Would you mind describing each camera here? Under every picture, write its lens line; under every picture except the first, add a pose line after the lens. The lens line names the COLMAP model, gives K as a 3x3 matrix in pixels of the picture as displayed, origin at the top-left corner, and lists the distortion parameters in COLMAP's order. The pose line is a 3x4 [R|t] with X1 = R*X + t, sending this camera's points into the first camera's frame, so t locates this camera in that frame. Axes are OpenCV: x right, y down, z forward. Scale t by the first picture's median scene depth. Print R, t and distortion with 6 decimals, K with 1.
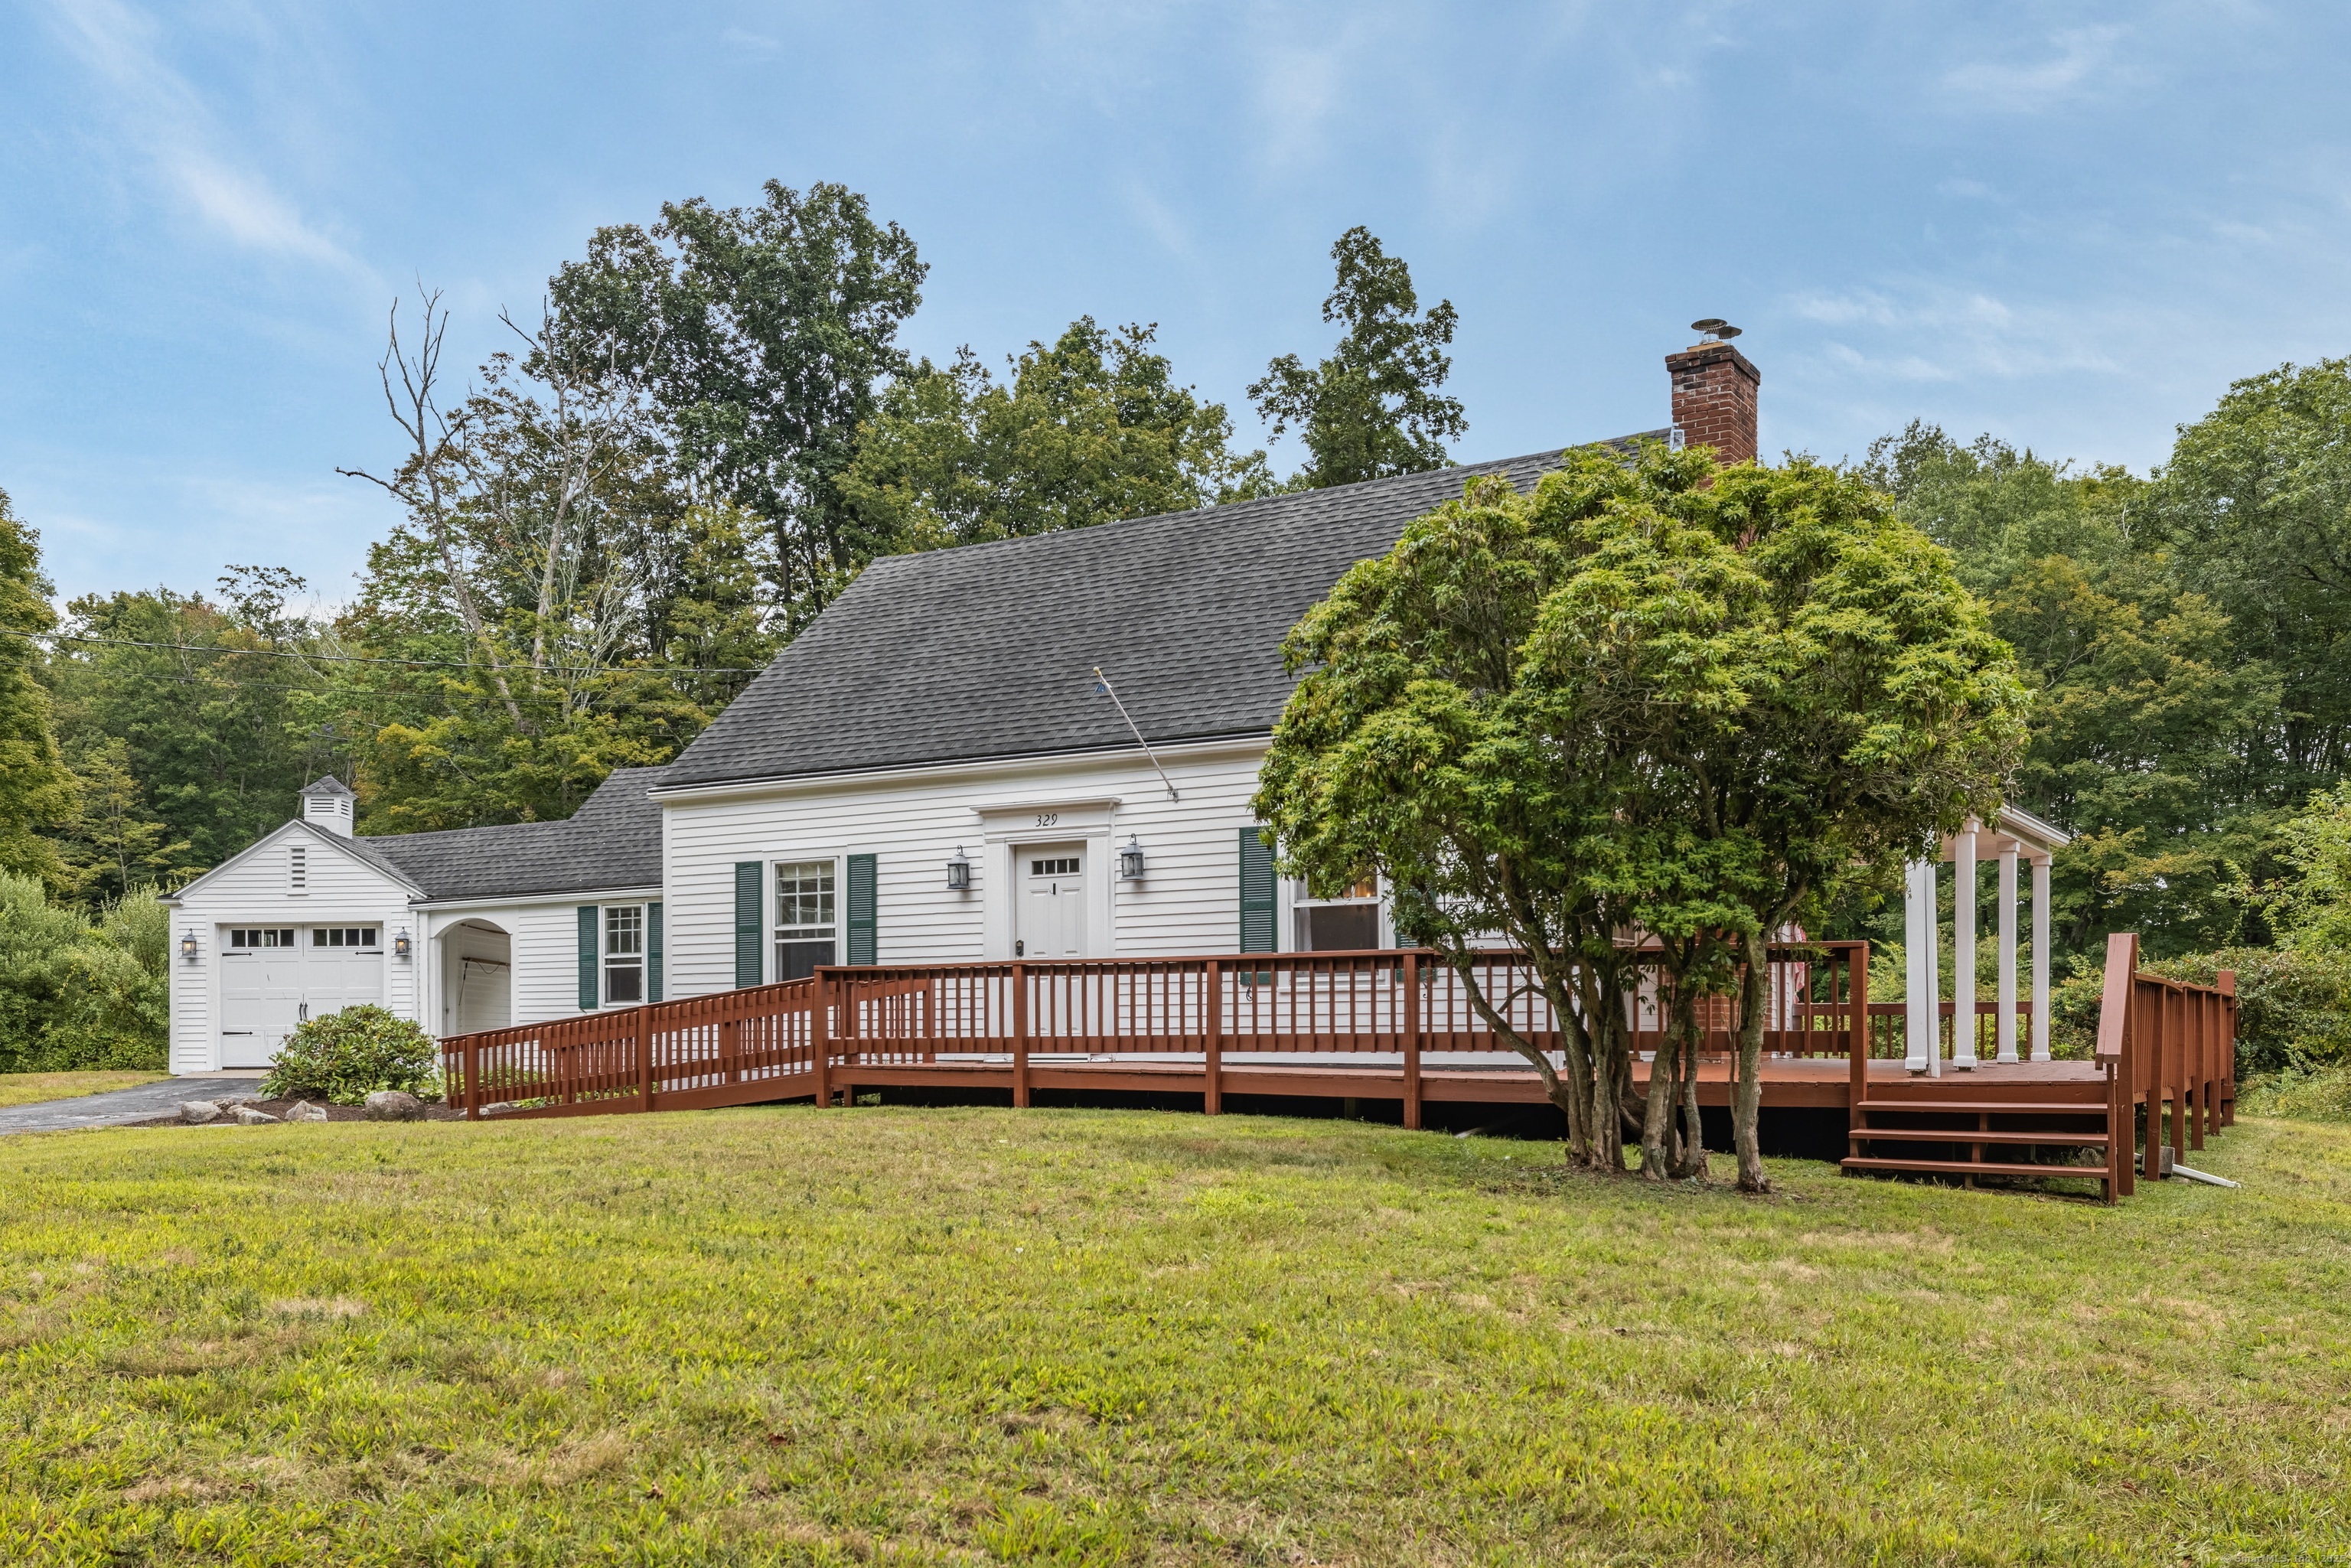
lens RADIAL K [[3199.0, 0, 1176.5], [0, 3199.0, 783.6], [0, 0, 1]] dist [0.033829, 0.000000]
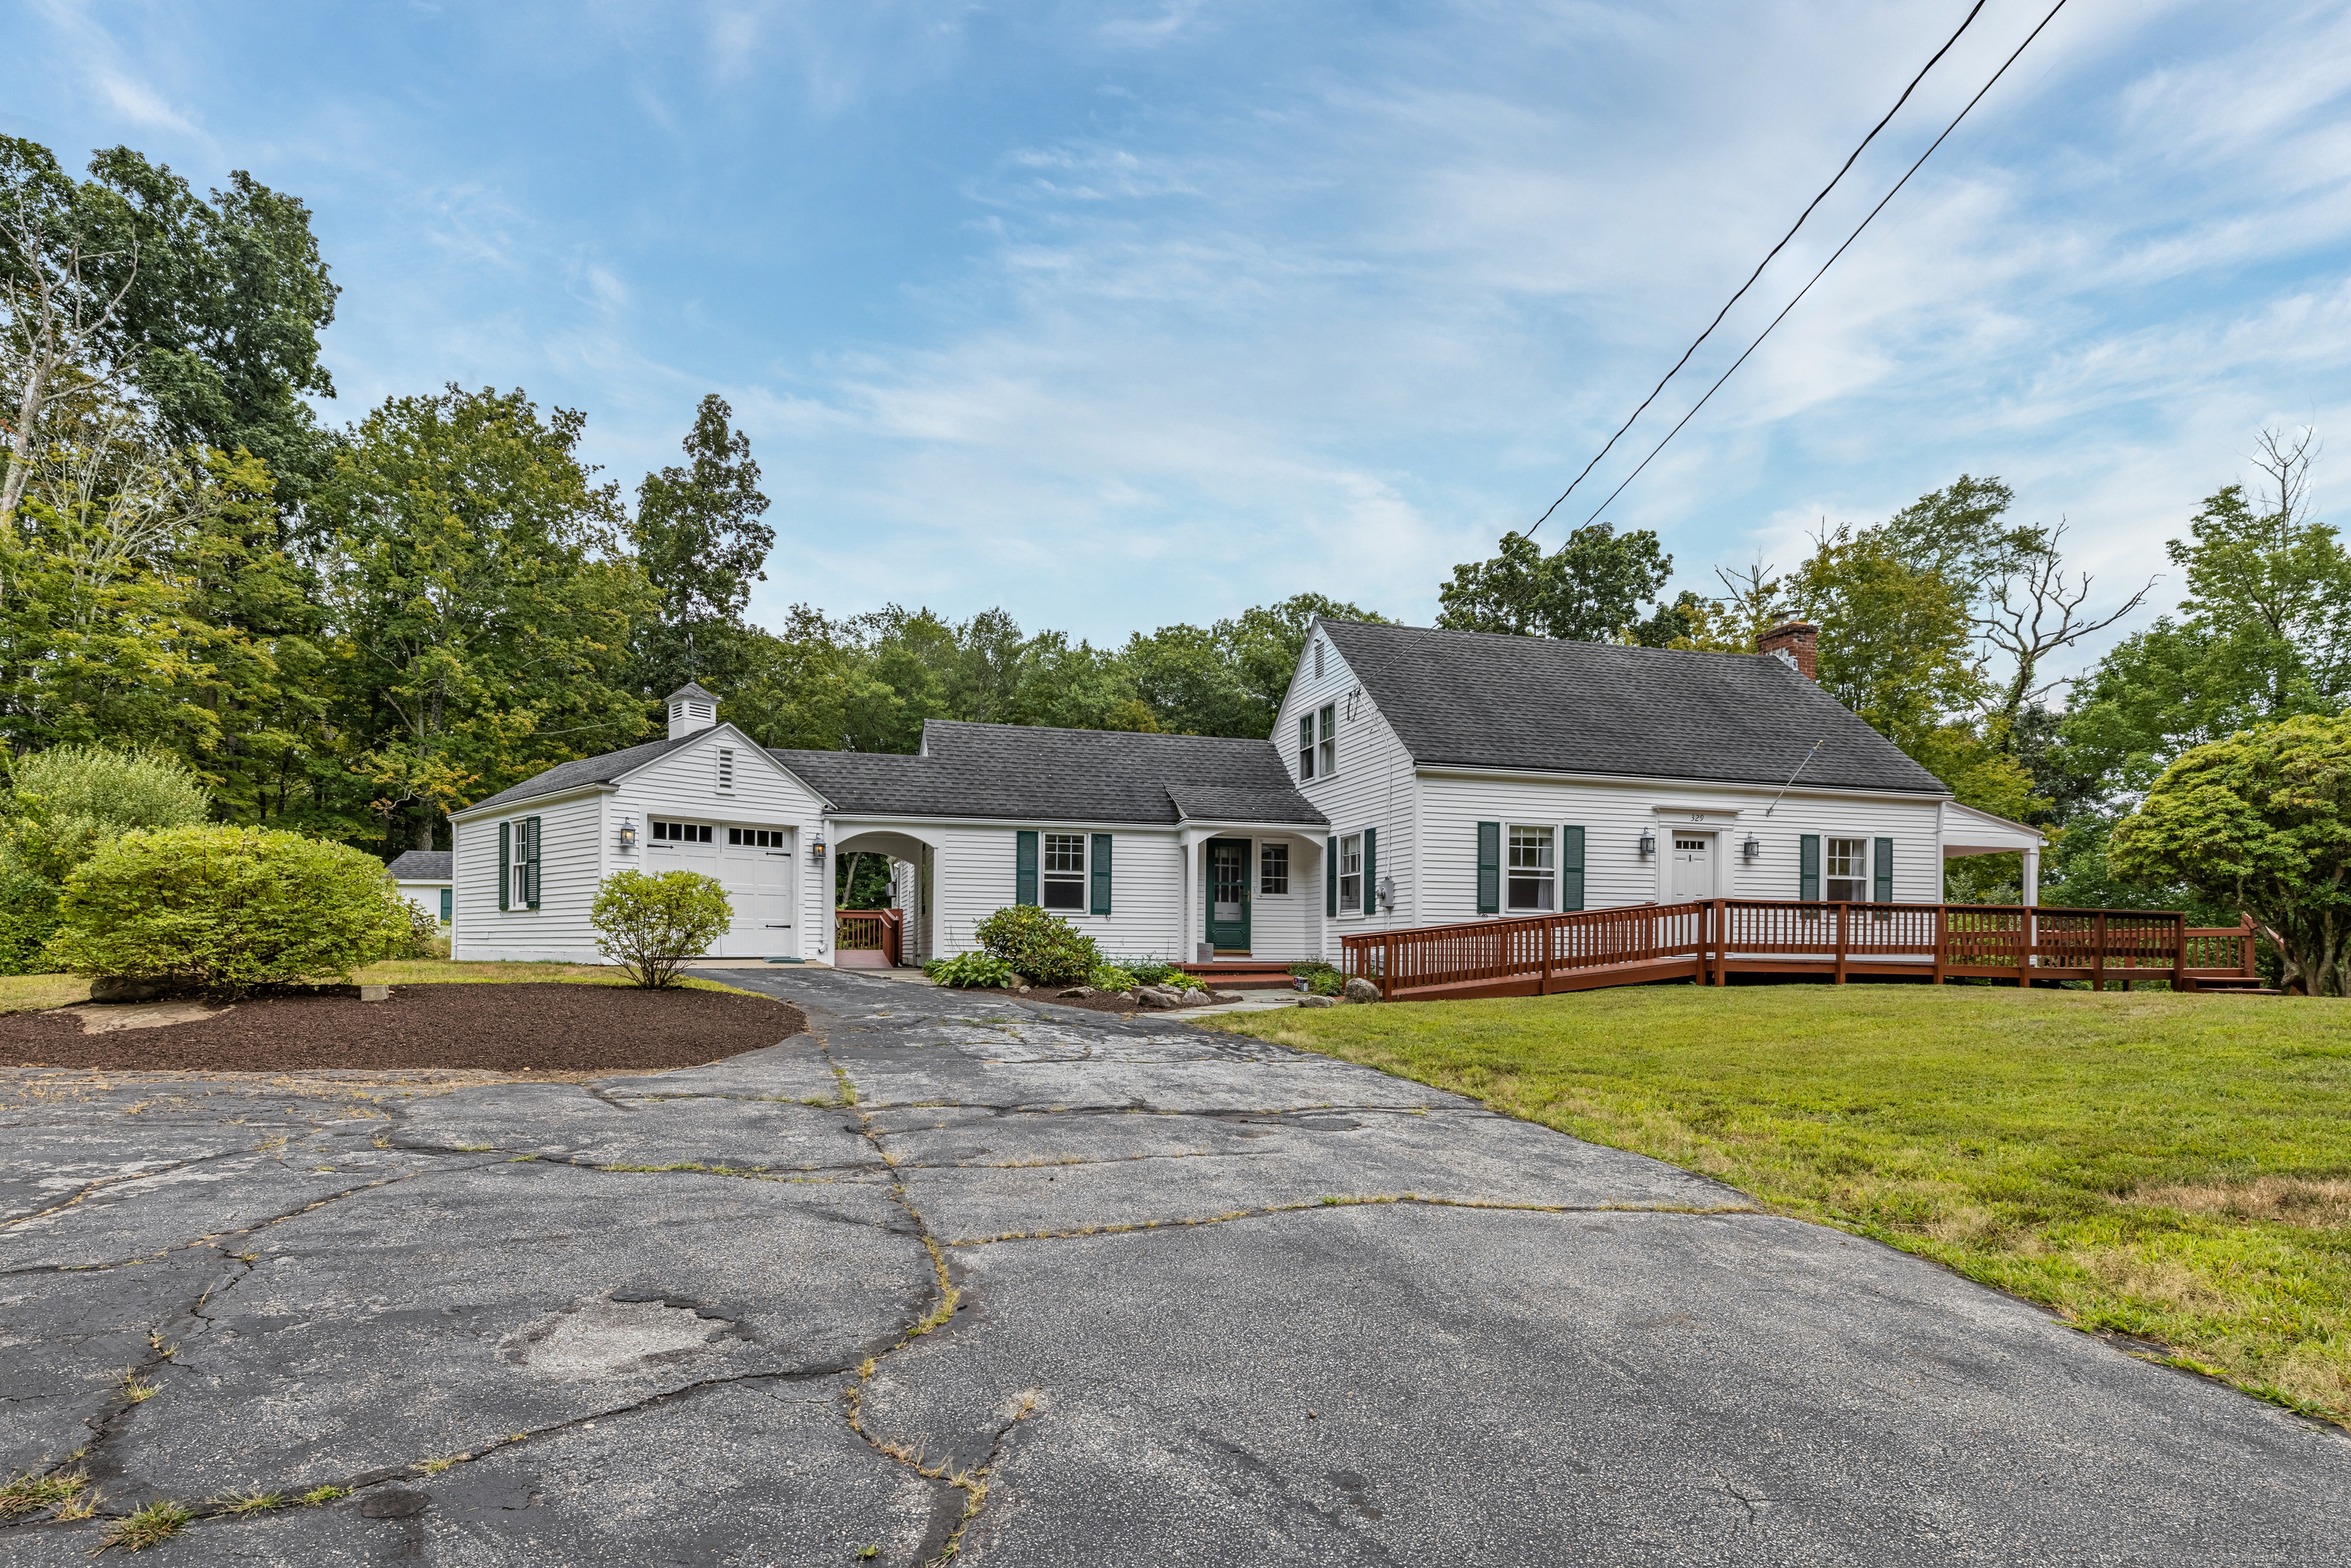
lens RADIAL K [[1606.2, 0, 1174.9], [0, 1606.2, 783.6], [0, 0, 1]] dist [-0.003115, -0.001676]
pose [[0.434062, 0.100649, 0.895243, -0.894756], [-0.081745, 0.994040, -0.072122, 0.074742], [-0.897167, -0.041876, 0.439703, 0.830148]]
